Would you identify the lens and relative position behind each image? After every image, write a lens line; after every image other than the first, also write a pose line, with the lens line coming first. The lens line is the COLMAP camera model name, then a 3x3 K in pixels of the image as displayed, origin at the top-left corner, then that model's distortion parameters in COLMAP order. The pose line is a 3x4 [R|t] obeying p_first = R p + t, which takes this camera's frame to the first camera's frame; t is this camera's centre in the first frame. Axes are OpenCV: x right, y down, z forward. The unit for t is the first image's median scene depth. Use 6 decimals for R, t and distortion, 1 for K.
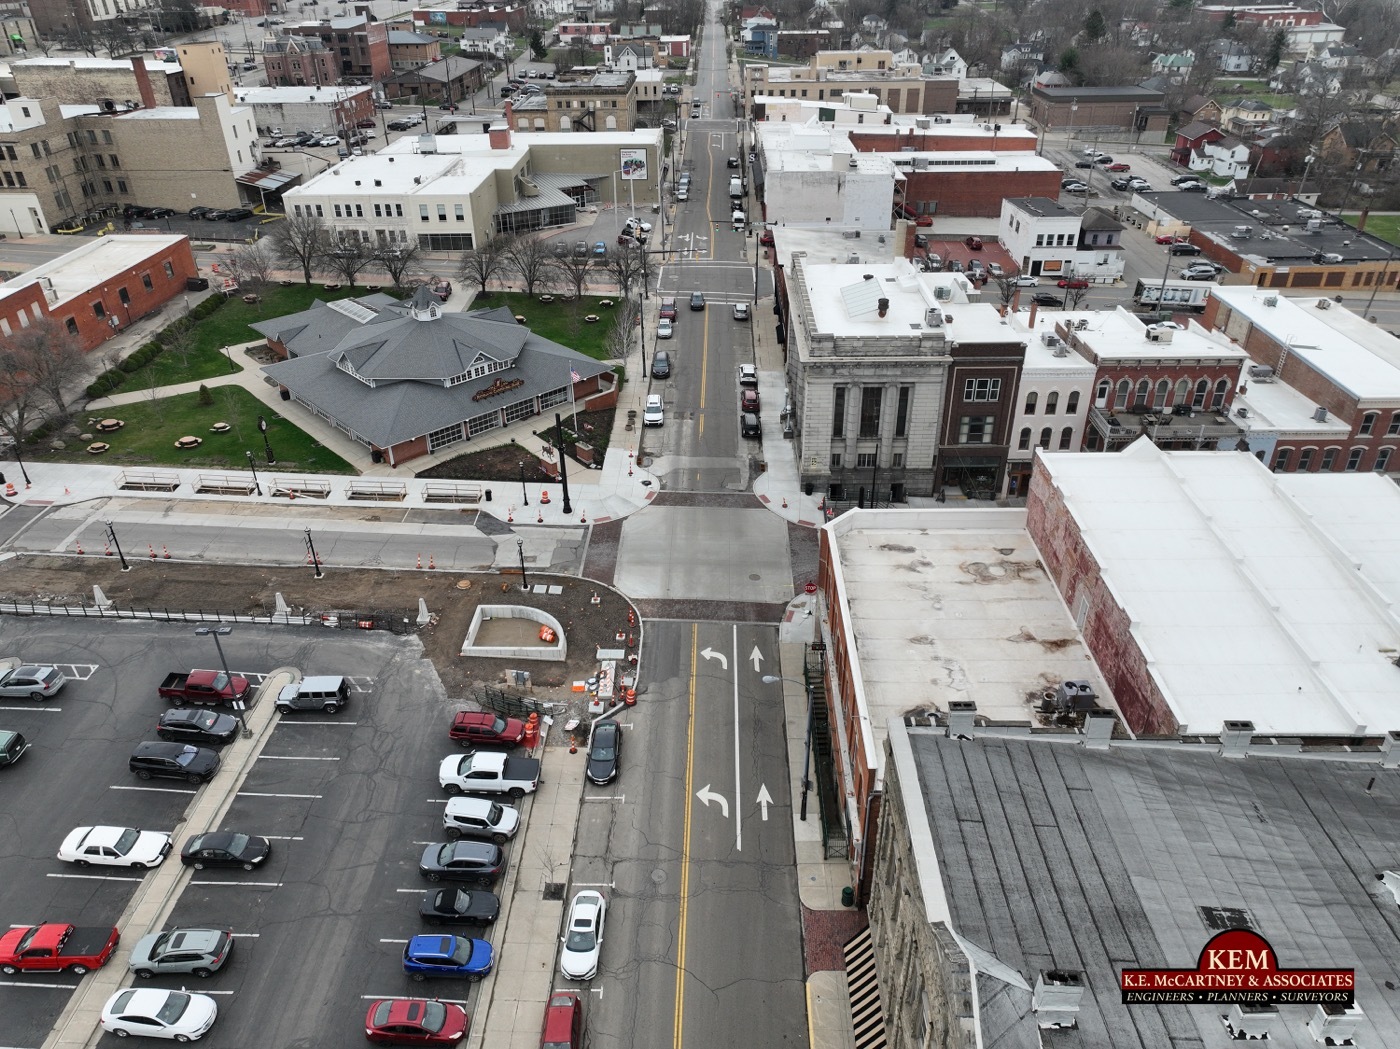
lens RADIAL K [[977.8, 0, 700.0], [0, 977.8, 524.5], [0, 0, 1]] dist [-0.016045, 0.026131]
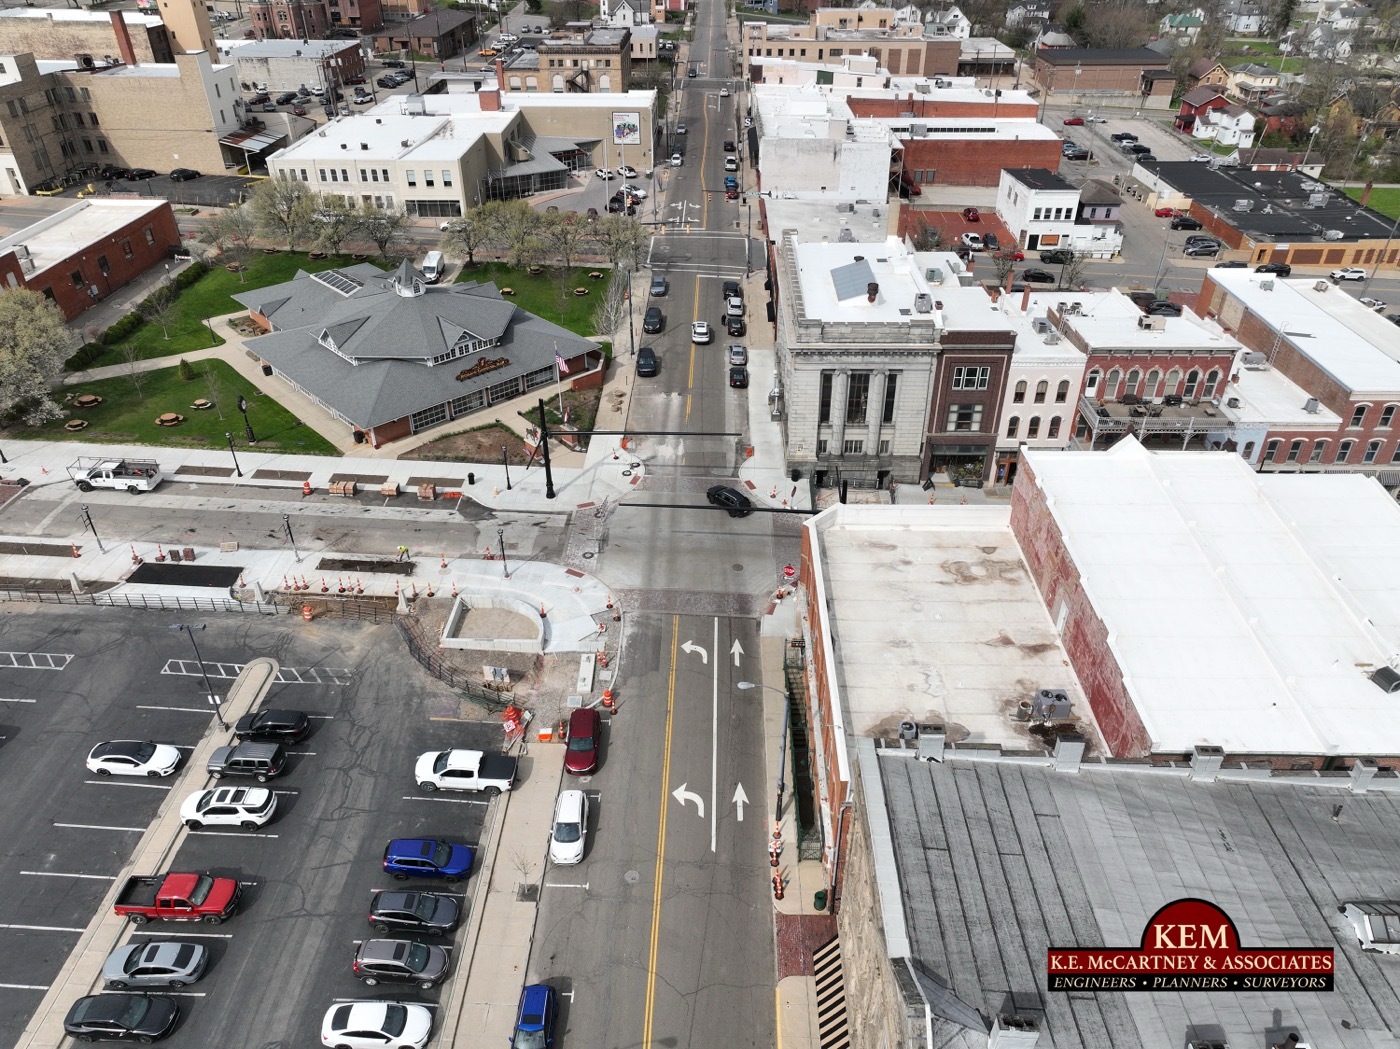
lens RADIAL K [[977.8, 0, 700.0], [0, 977.8, 524.5], [0, 0, 1]] dist [-0.016045, 0.026131]
pose [[0.999943, 0.009864, 0.004096, 0.011455], [-0.010029, 0.999050, 0.042406, -0.027084], [-0.003674, -0.042444, 0.999092, 0.007374]]
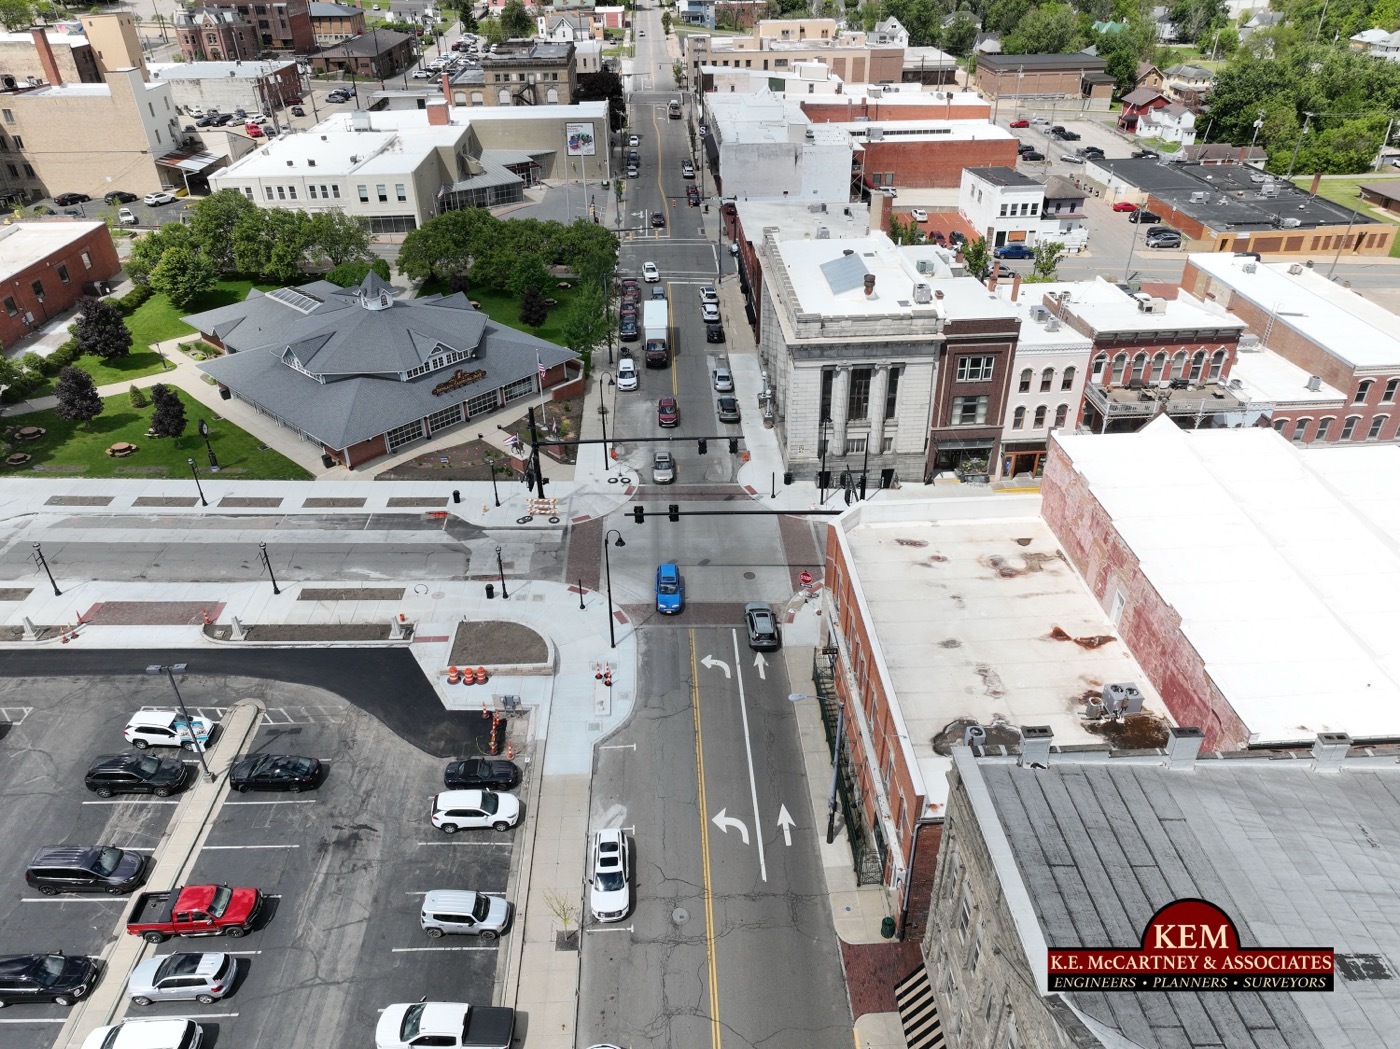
lens RADIAL K [[977.8, 0, 700.0], [0, 977.8, 524.5], [0, 0, 1]] dist [-0.016045, 0.026131]
pose [[0.997751, -0.037416, 0.055608, -0.036436], [0.036196, 0.999085, 0.022792, -0.015808], [-0.056409, -0.020728, 0.998193, 0.055000]]
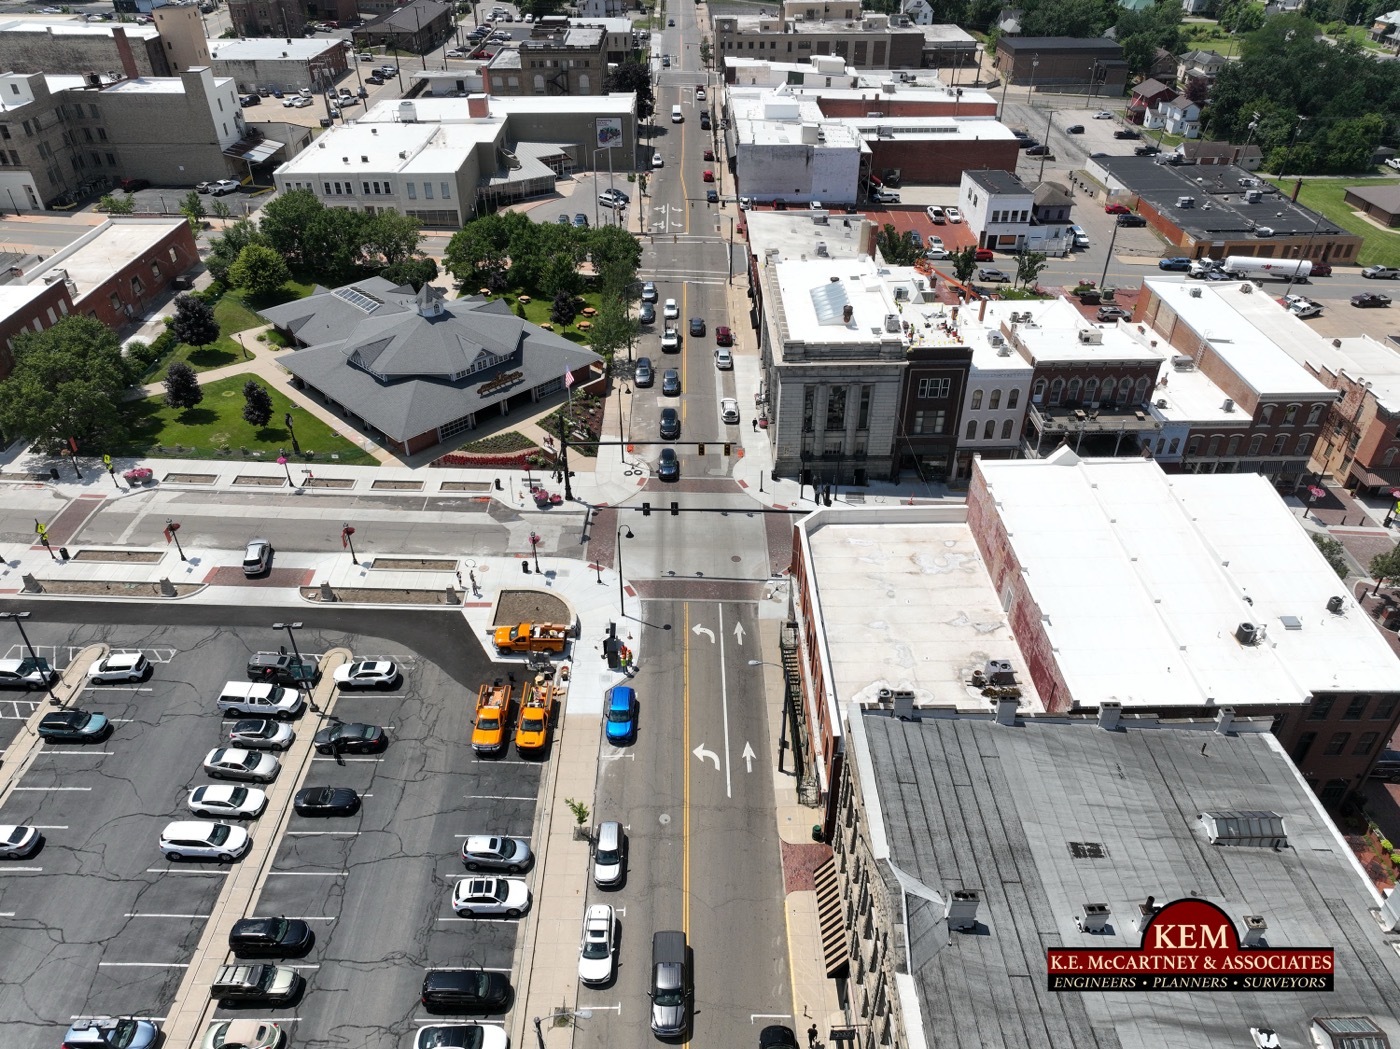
lens RADIAL K [[977.8, 0, 700.0], [0, 977.8, 524.5], [0, 0, 1]] dist [-0.016045, 0.026131]
pose [[0.999420, -0.011604, 0.032003, -0.019908], [0.009188, 0.997169, 0.074628, -0.063105], [-0.032779, -0.074291, 0.996698, -0.125377]]
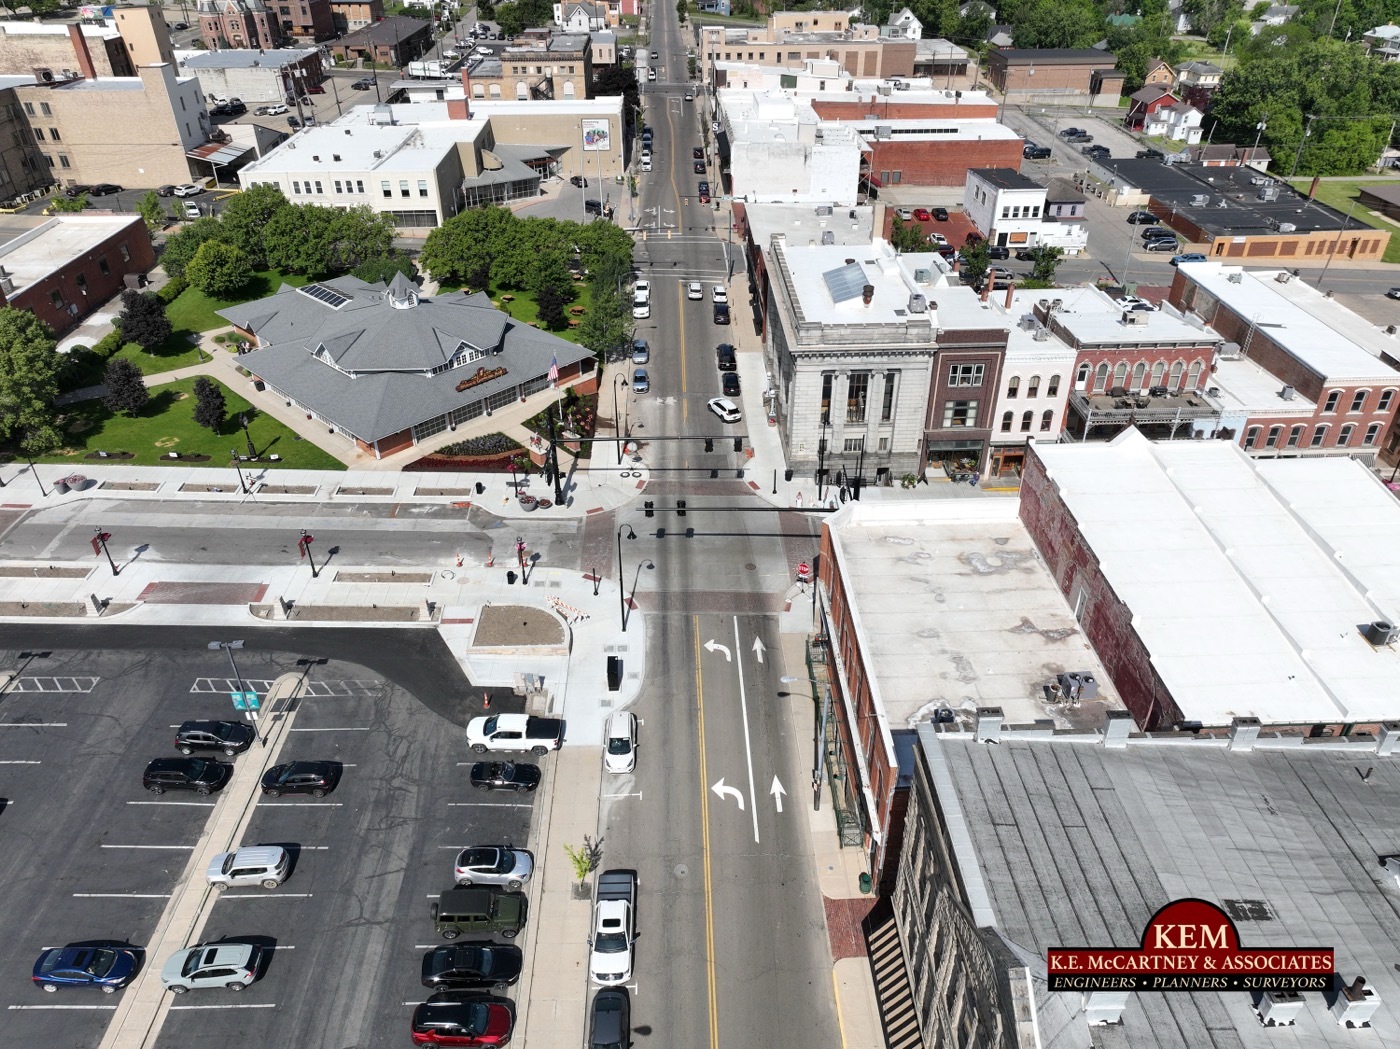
lens RADIAL K [[977.8, 0, 700.0], [0, 977.8, 524.5], [0, 0, 1]] dist [-0.016045, 0.026131]
pose [[0.998616, -0.023139, 0.047232, -0.037654], [0.021198, 0.998926, 0.041194, -0.028140], [-0.048134, -0.040136, 0.998034, -0.008666]]
